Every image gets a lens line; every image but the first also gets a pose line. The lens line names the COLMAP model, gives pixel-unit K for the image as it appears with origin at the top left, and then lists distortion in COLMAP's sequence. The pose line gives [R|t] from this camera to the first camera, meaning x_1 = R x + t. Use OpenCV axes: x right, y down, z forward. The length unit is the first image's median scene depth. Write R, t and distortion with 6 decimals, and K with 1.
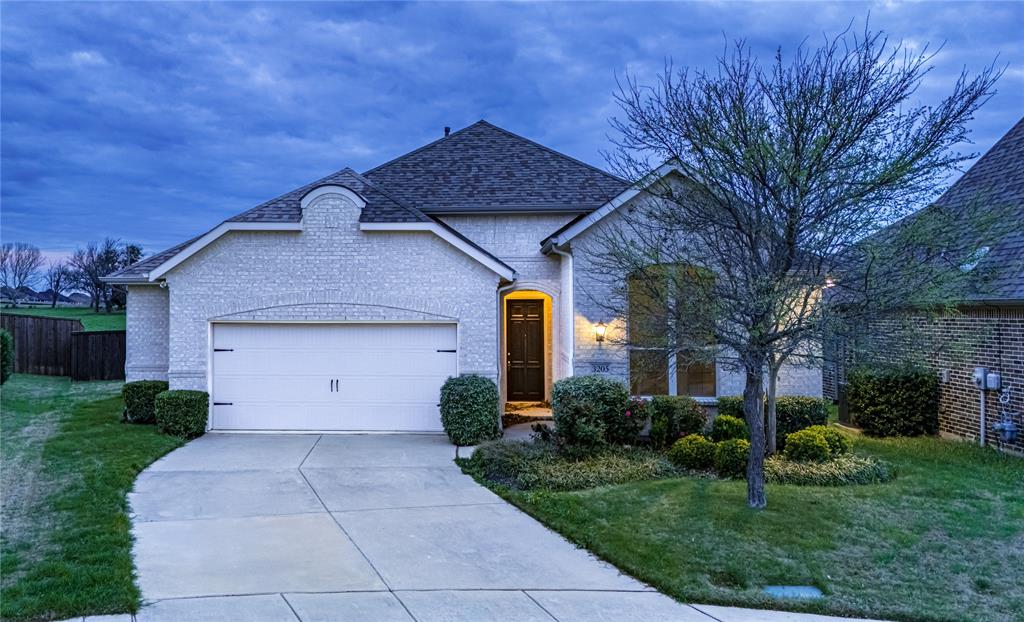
lens RADIAL K [[888.1, 0, 430.9], [0, 888.1, 272.9], [0, 0, 1]] dist [0.063767, -0.046284]
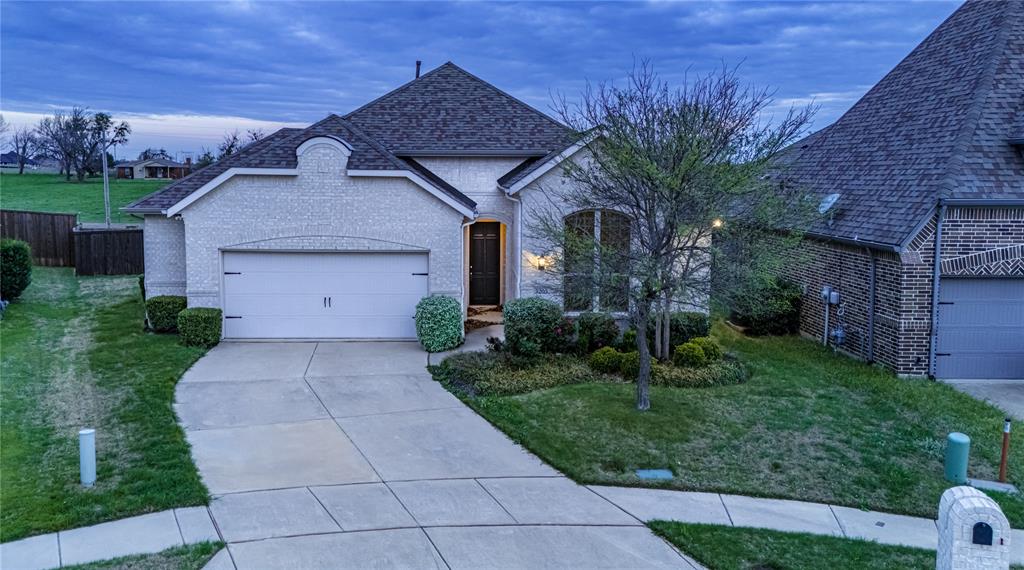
lens RADIAL K [[846.7, 0, 478.1], [0, 846.7, 247.5], [0, 0, 1]] dist [0.085164, -0.083070]
pose [[0.995807, -0.002928, 0.091437, -0.011484], [-0.008652, 0.991994, 0.125985, -0.124945], [-0.091074, -0.126248, 0.987809, -0.208950]]
